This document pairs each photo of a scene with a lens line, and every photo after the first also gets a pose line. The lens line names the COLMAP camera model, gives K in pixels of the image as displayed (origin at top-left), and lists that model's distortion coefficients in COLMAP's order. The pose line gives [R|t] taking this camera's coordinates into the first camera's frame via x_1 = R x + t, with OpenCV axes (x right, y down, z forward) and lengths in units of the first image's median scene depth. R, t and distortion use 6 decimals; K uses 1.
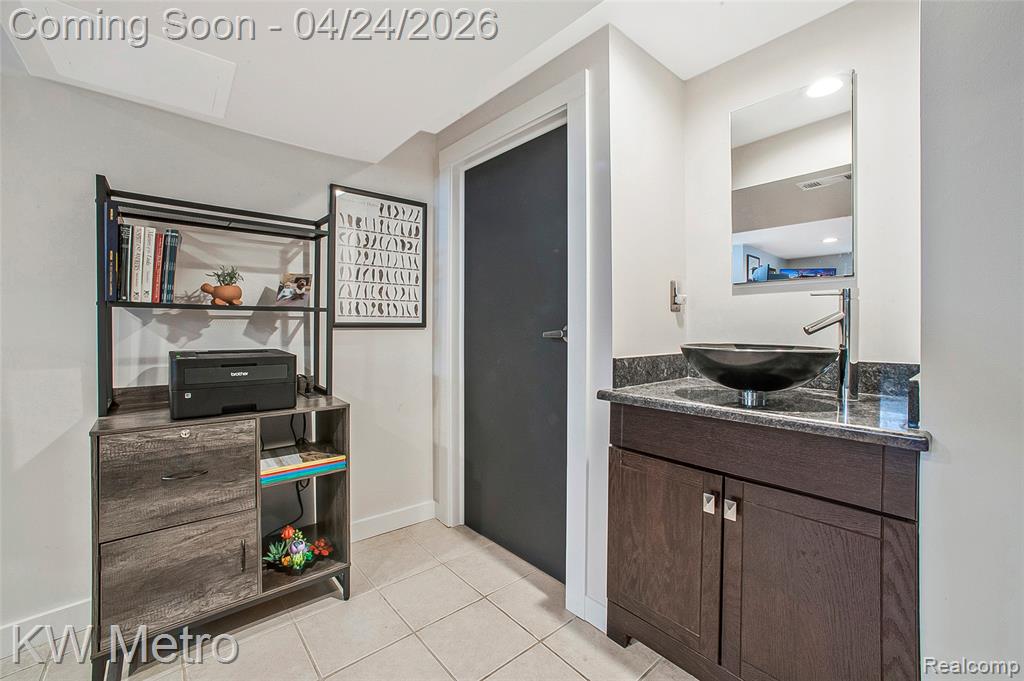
lens RADIAL K [[422.6, 0, 505.9], [0, 422.6, 323.9], [0, 0, 1]] dist [-0.034215, 0.008784]
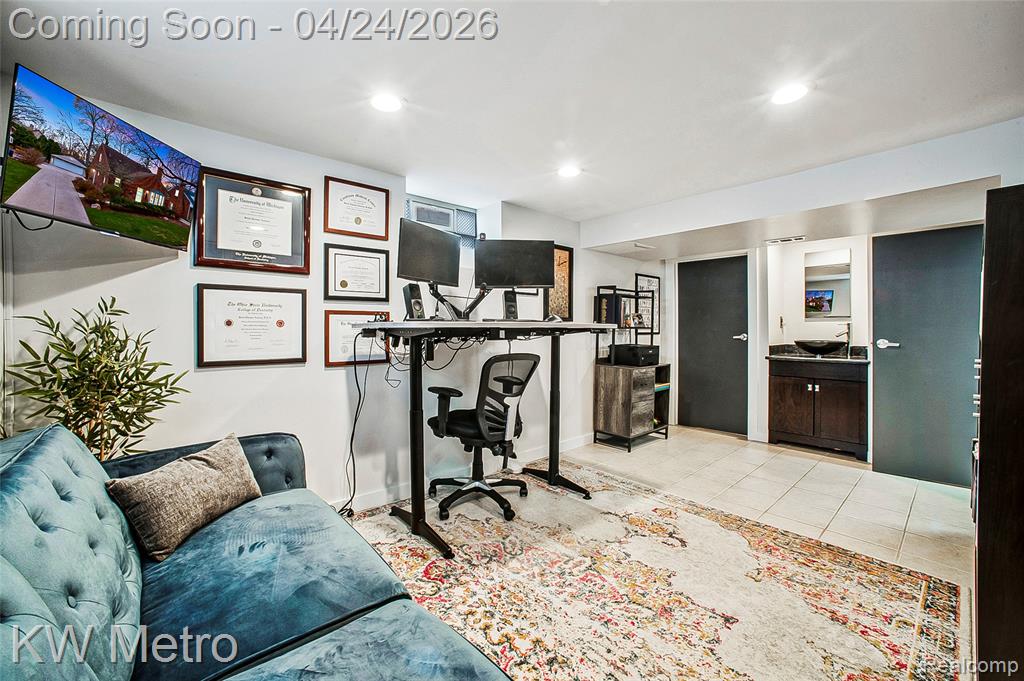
lens RADIAL K [[422.6, 0, 513.5], [0, 422.6, 320.7], [0, 0, 1]] dist [-0.034215, 0.008784]
pose [[0.999825, -0.001805, 0.018599, -1.302359], [0.002024, 0.999929, -0.011780, -0.047400], [-0.018576, 0.011816, 0.999758, -1.536176]]
